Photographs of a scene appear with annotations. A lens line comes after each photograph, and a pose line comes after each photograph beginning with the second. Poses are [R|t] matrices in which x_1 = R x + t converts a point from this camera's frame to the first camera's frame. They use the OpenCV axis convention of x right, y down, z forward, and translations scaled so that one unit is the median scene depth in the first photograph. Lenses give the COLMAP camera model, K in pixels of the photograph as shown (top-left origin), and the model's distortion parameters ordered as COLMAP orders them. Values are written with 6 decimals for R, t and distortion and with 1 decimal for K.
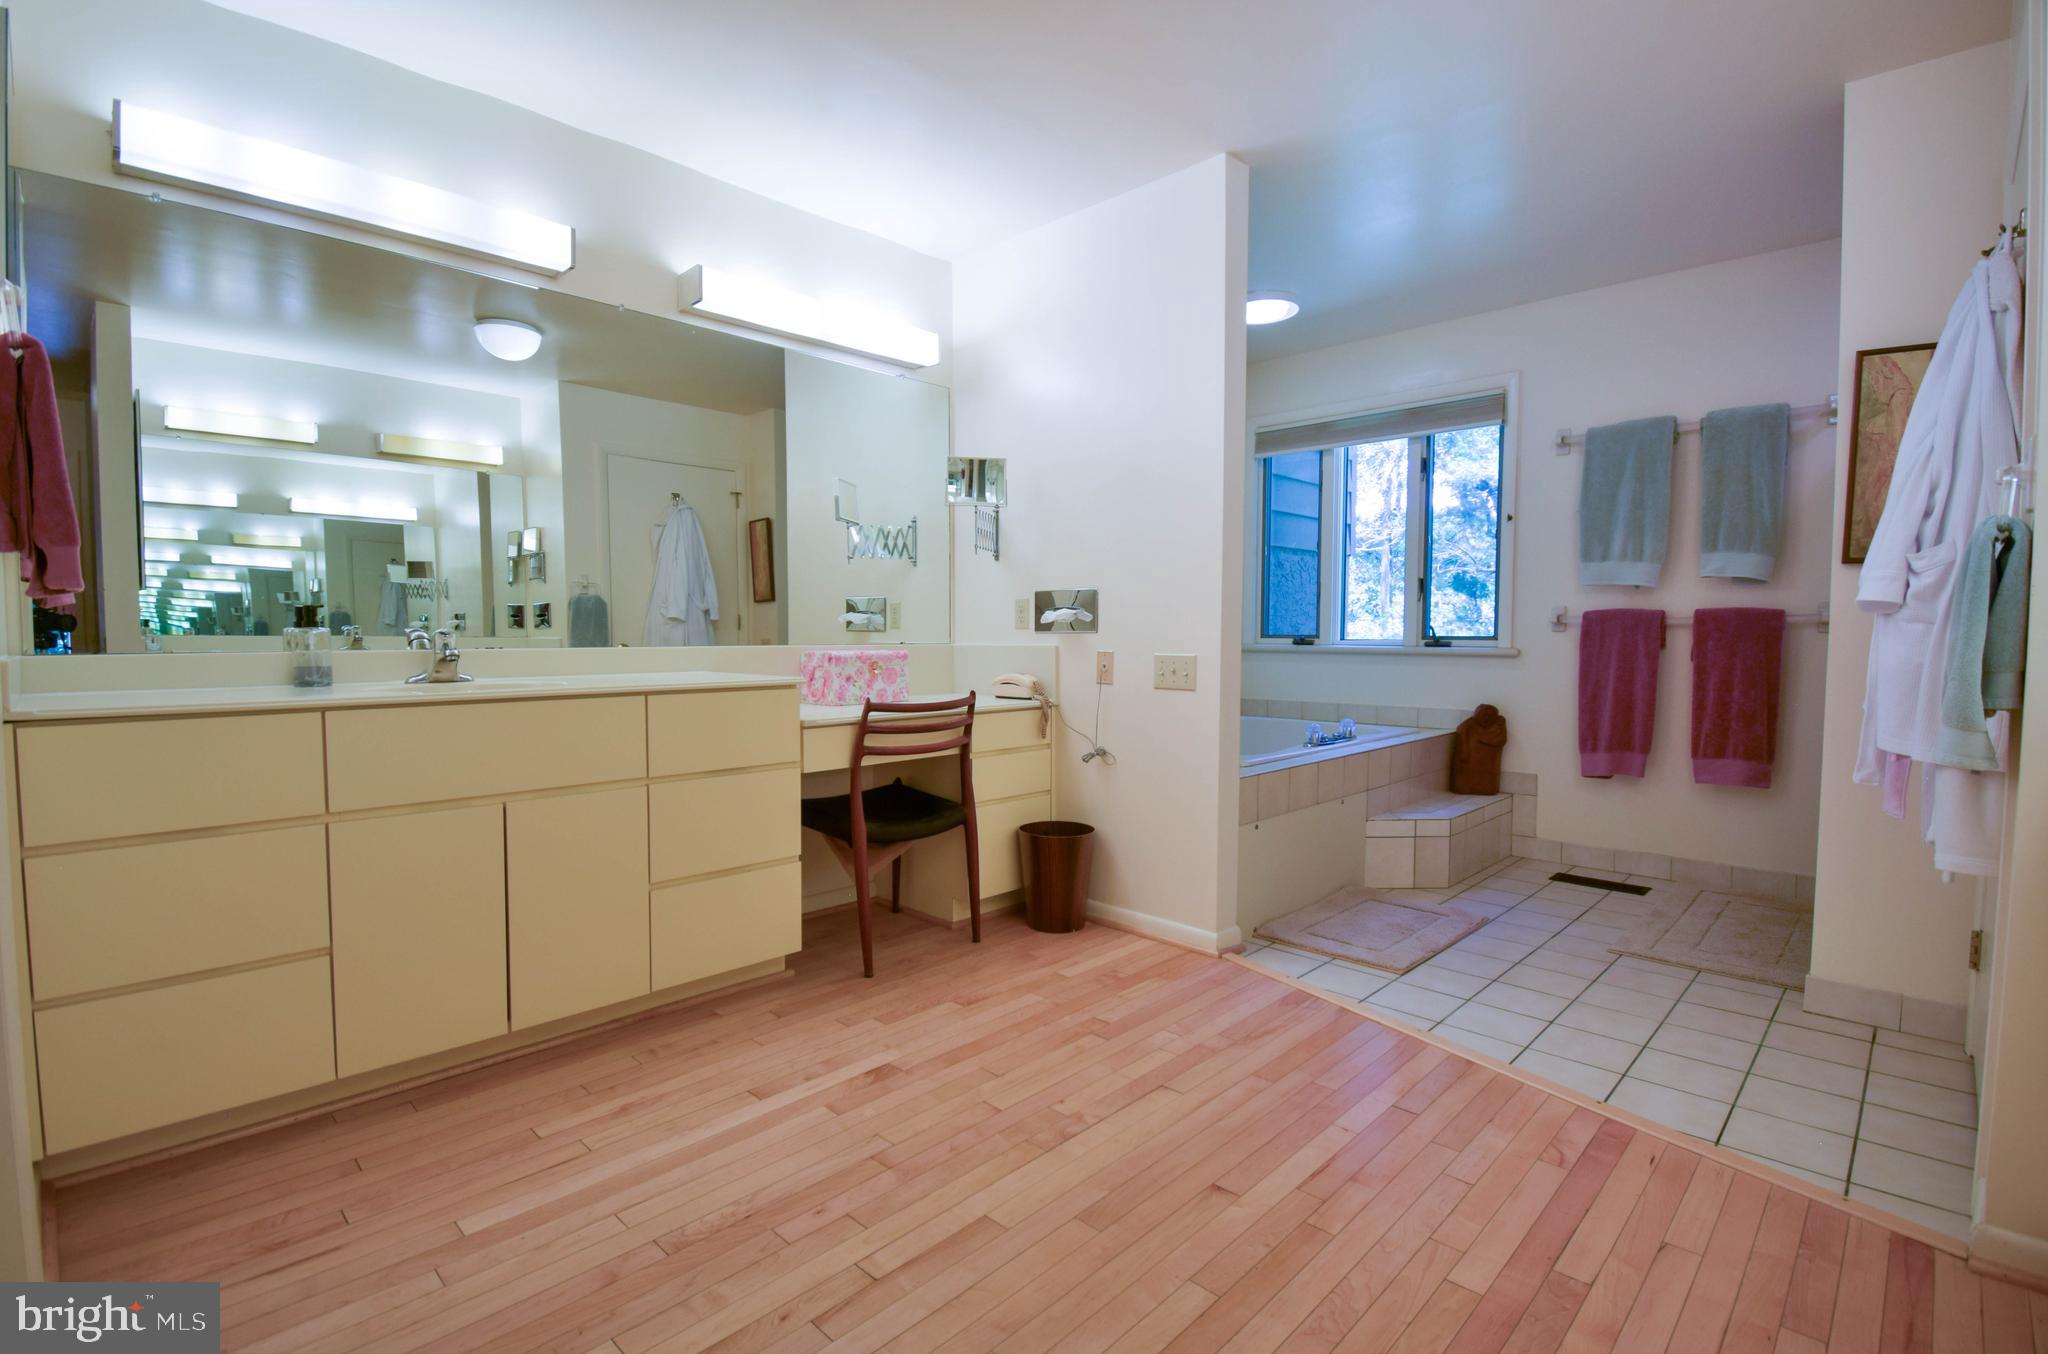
lens RADIAL K [[952.3, 0, 1024.0], [0, 952.3, 677.0], [0, 0, 1]] dist [-0.001424, -0.000182]
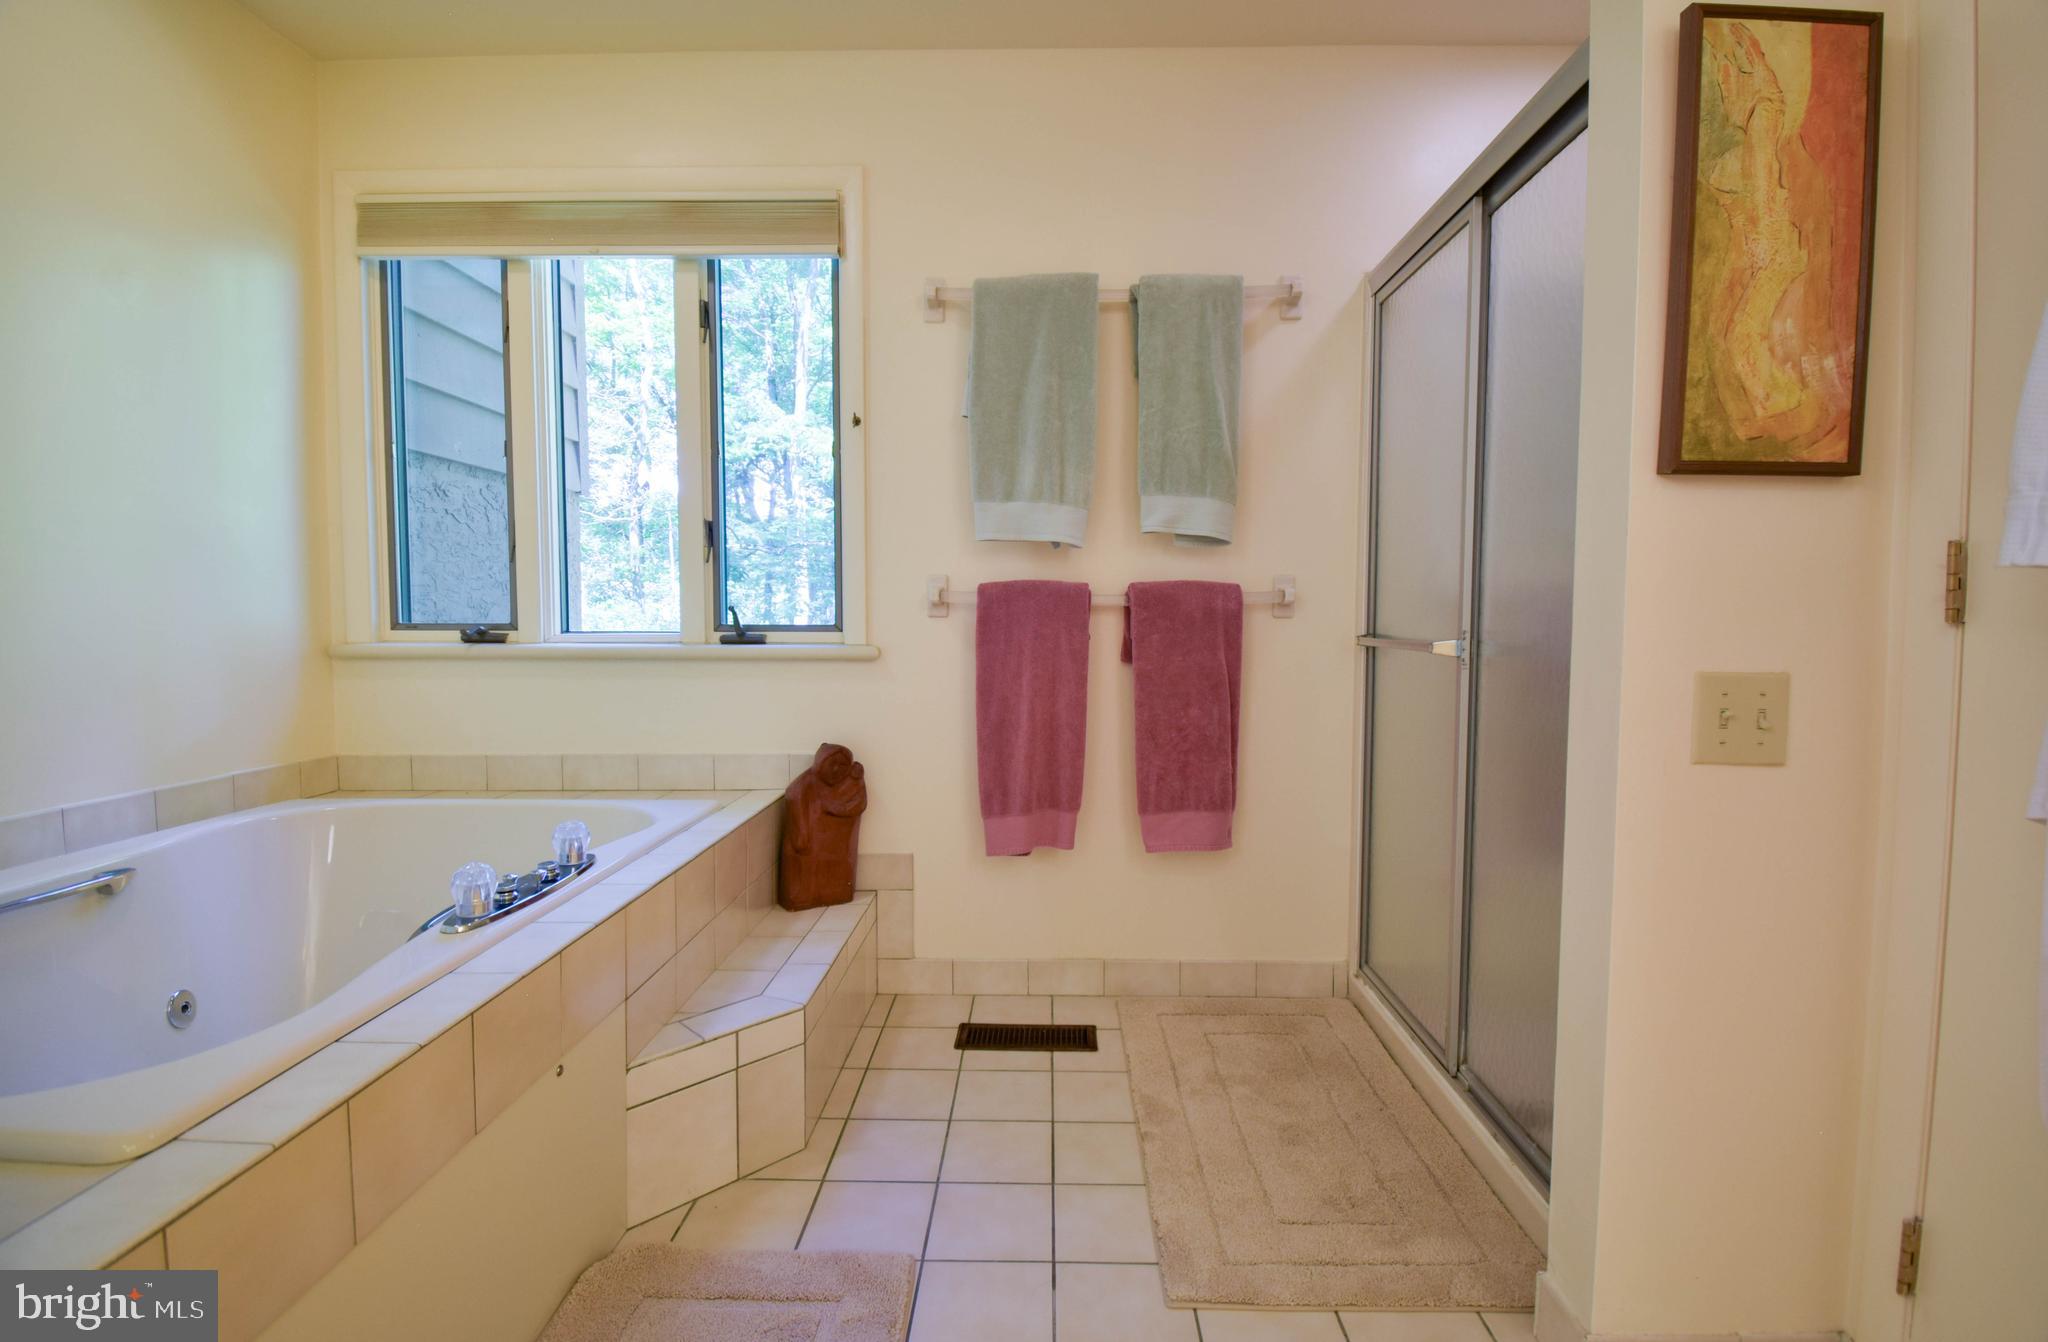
lens RADIAL K [[924.9, 0, 1024.0], [0, 924.9, 671.0], [0, 0, 1]] dist [0.012255, -0.023216]
pose [[0.727143, -0.042981, 0.685139, 0.202675], [0.033030, 0.999073, 0.027620, -0.028763], [-0.685691, 0.002546, 0.727889, 0.549374]]
